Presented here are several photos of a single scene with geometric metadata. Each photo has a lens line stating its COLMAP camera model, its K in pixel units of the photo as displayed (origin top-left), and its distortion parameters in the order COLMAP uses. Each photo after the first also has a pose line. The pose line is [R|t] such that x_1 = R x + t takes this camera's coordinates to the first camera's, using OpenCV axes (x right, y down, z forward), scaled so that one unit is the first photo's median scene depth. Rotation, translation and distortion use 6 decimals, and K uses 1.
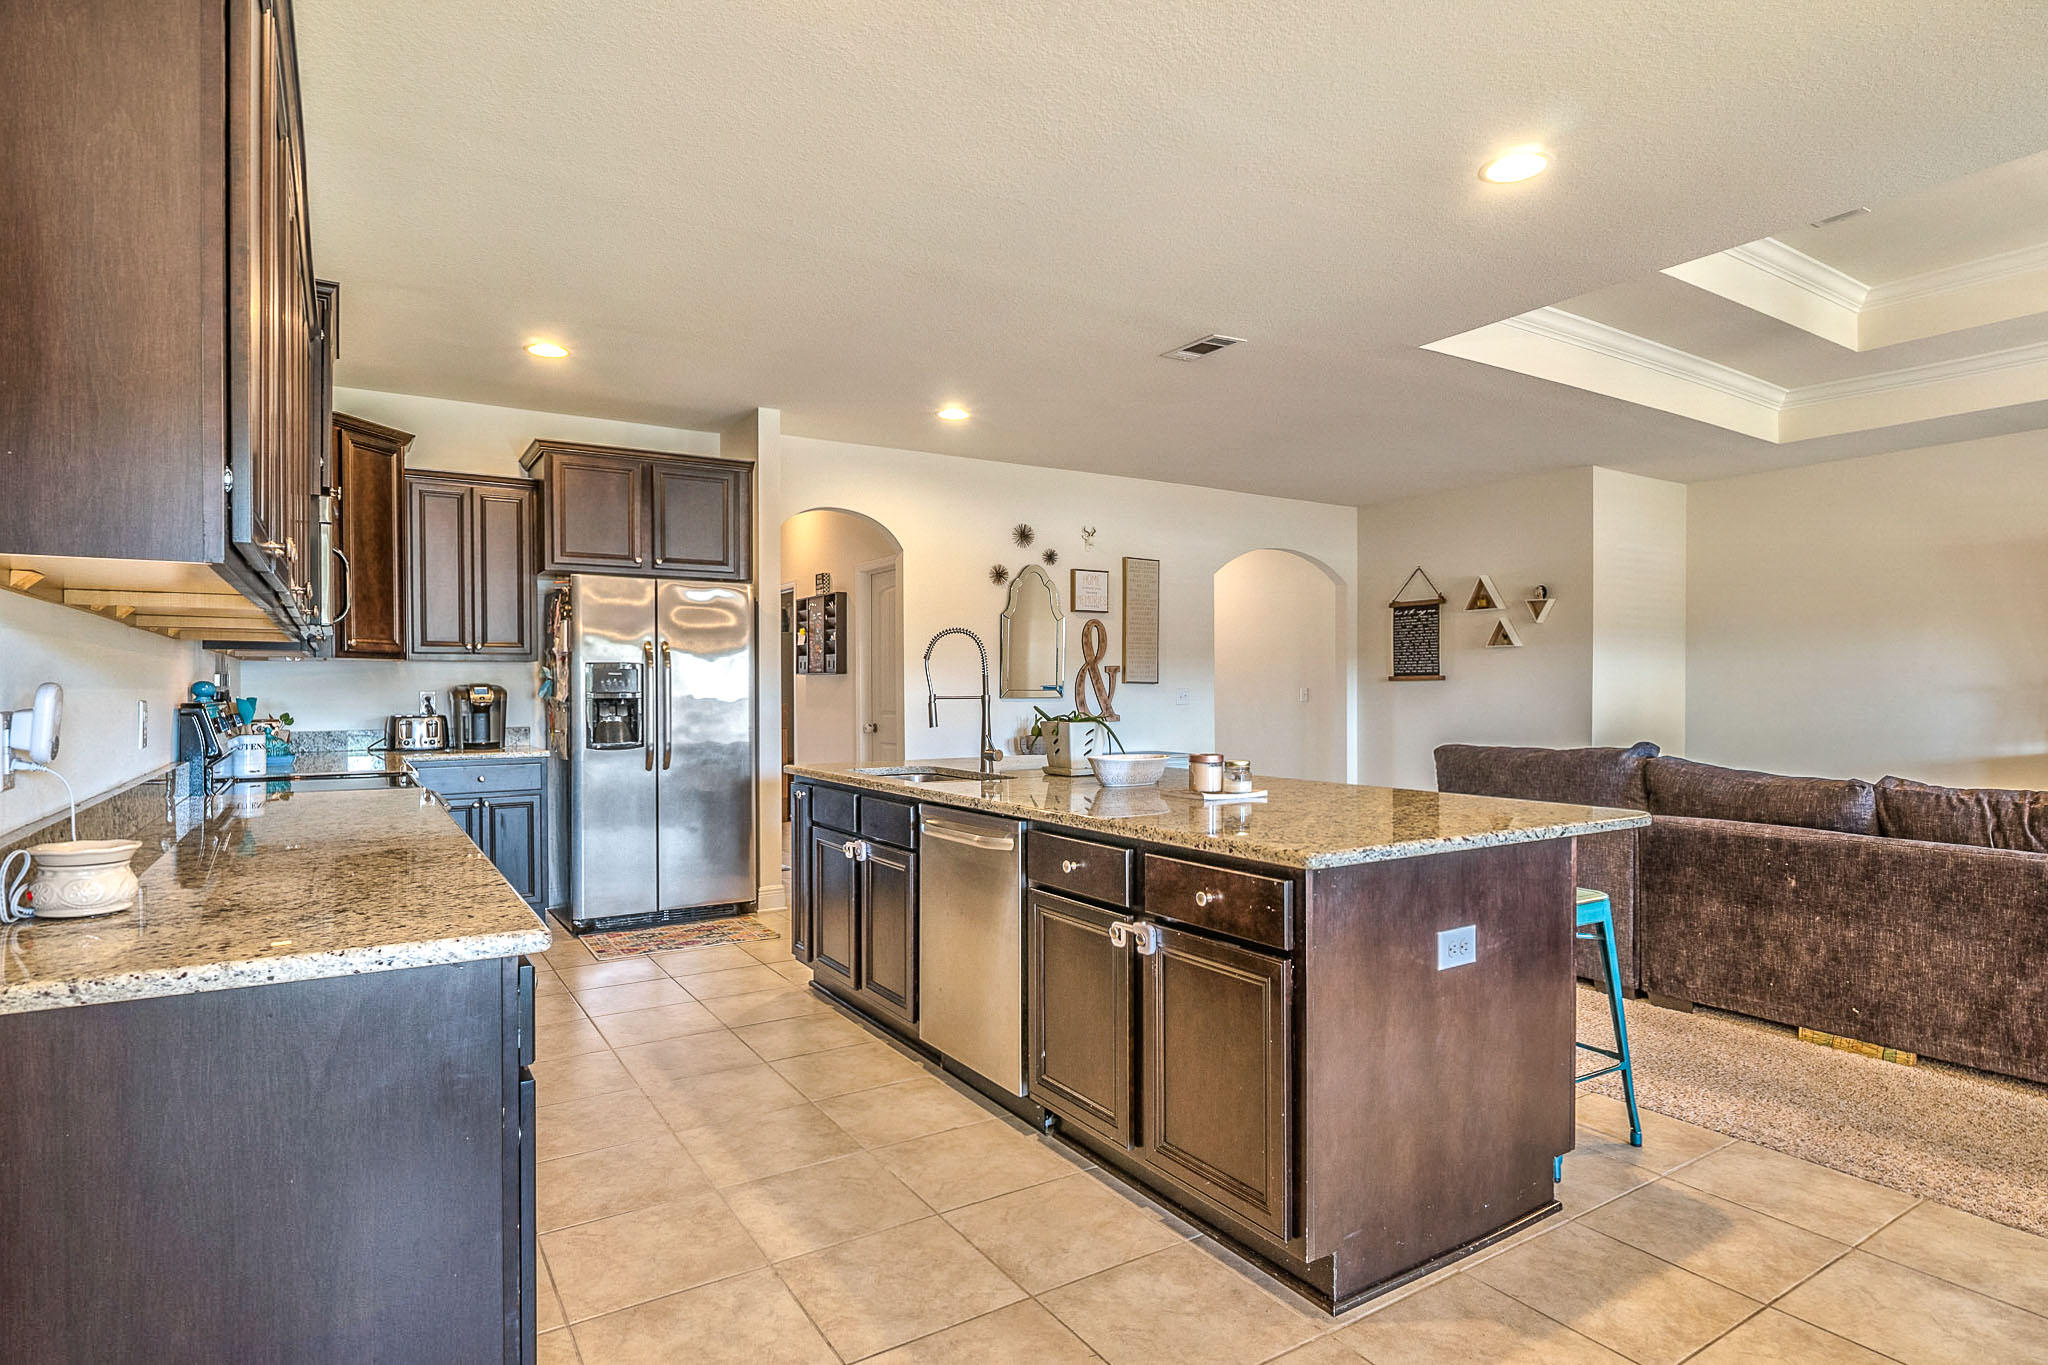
lens RADIAL K [[1092.9, 0, 1030.9], [0, 1092.9, 686.6], [0, 0, 1]] dist [0.001929, -0.004201]
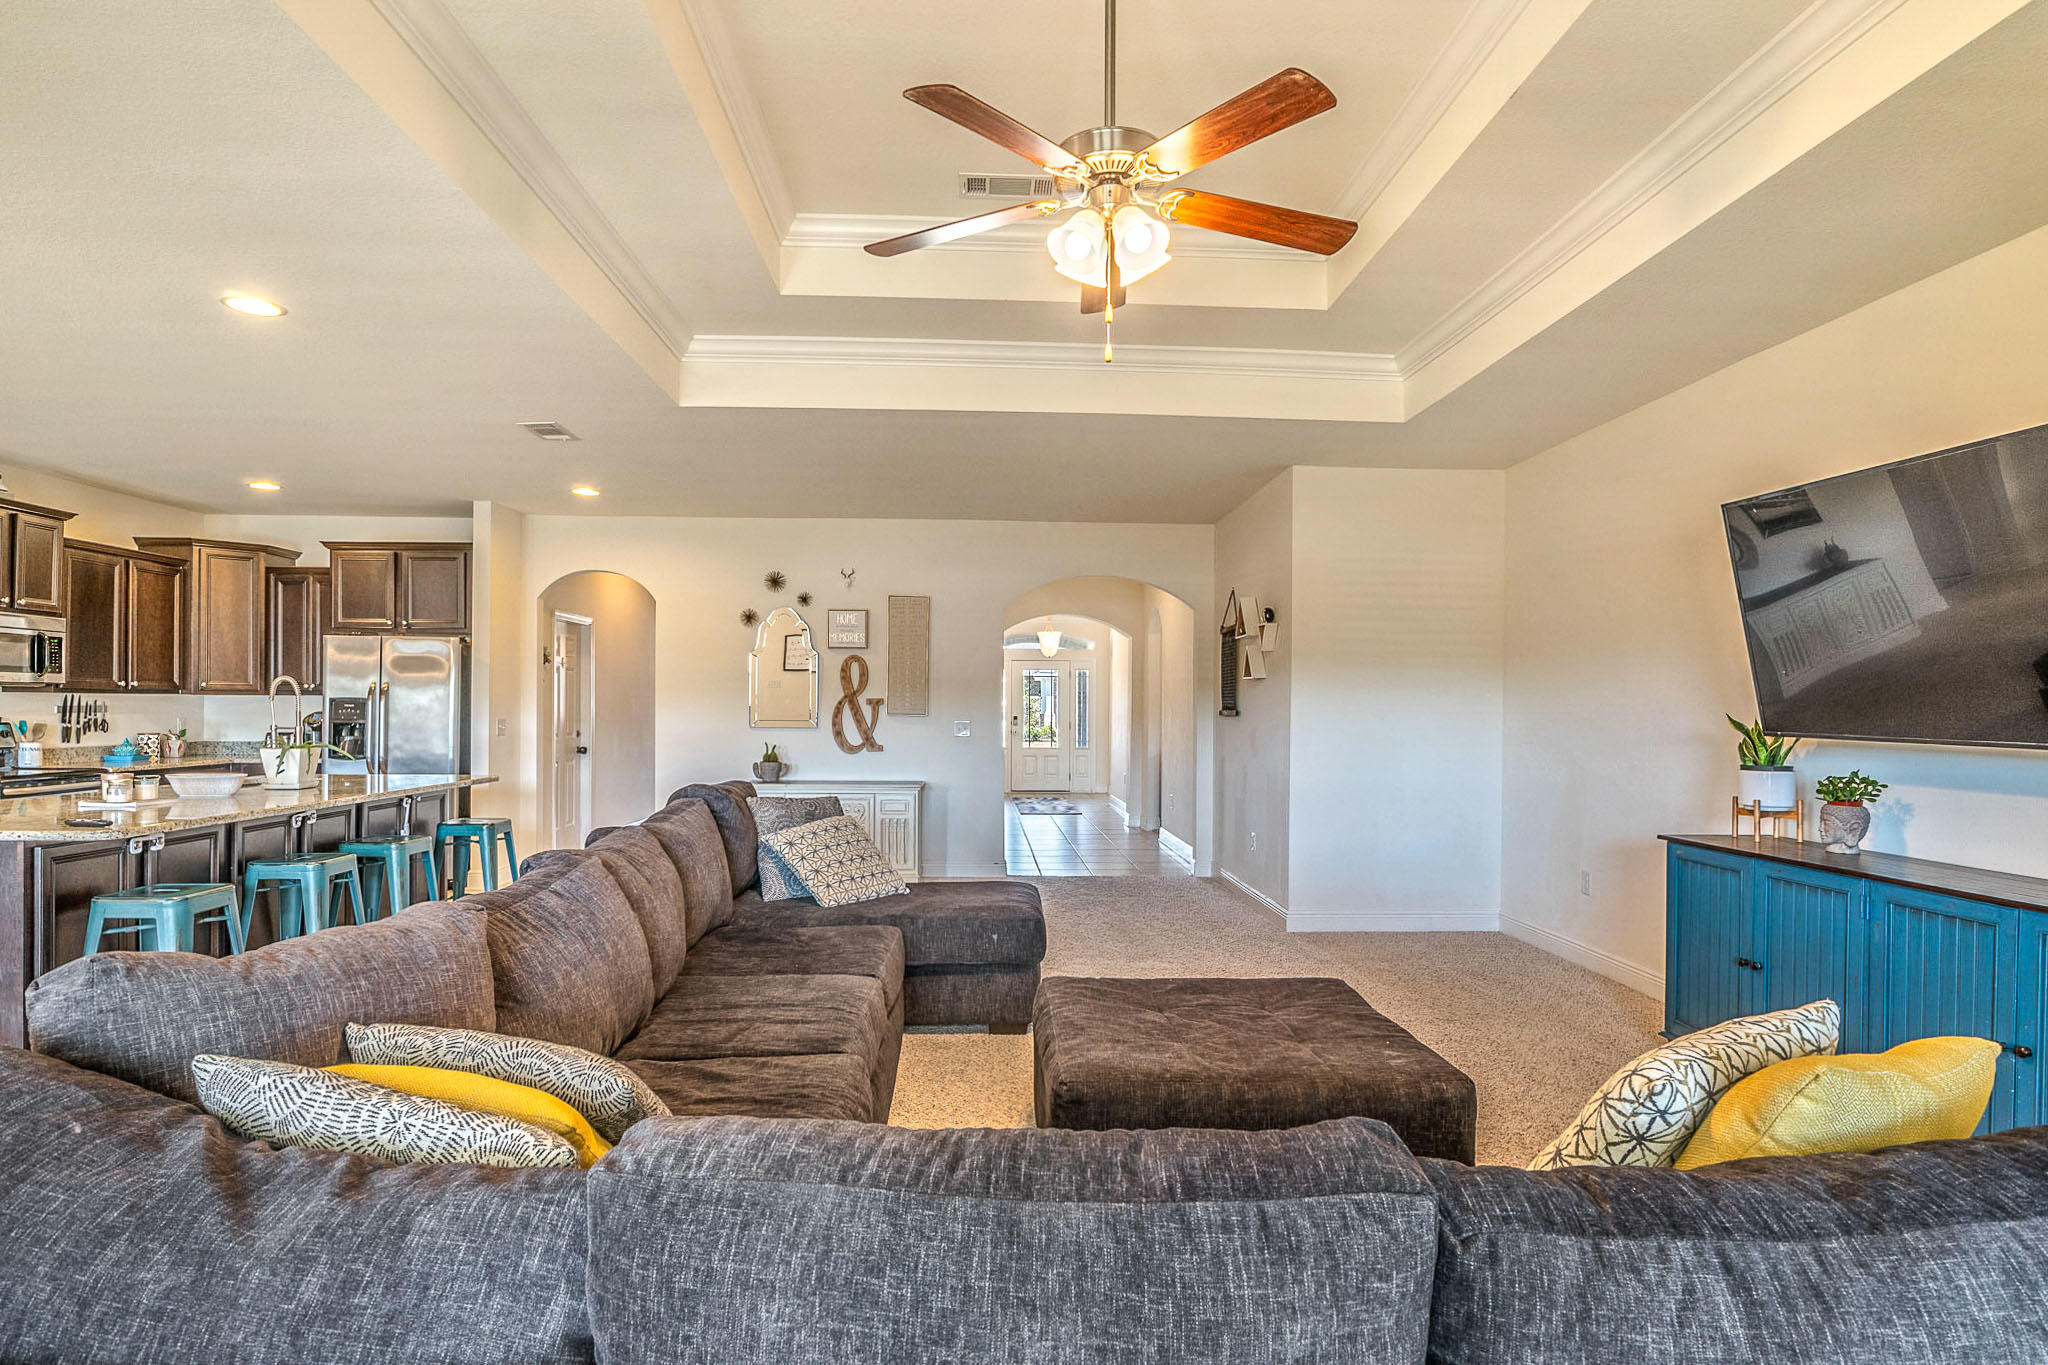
lens RADIAL K [[1092.9, 0, 1019.2], [0, 1092.9, 712.5], [0, 0, 1]] dist [0.001929, -0.004201]
pose [[0.859701, 0.010808, -0.510683, 1.039731], [-0.008889, 0.999941, 0.006198, -0.018504], [0.510720, -0.000789, 0.859747, 0.222633]]
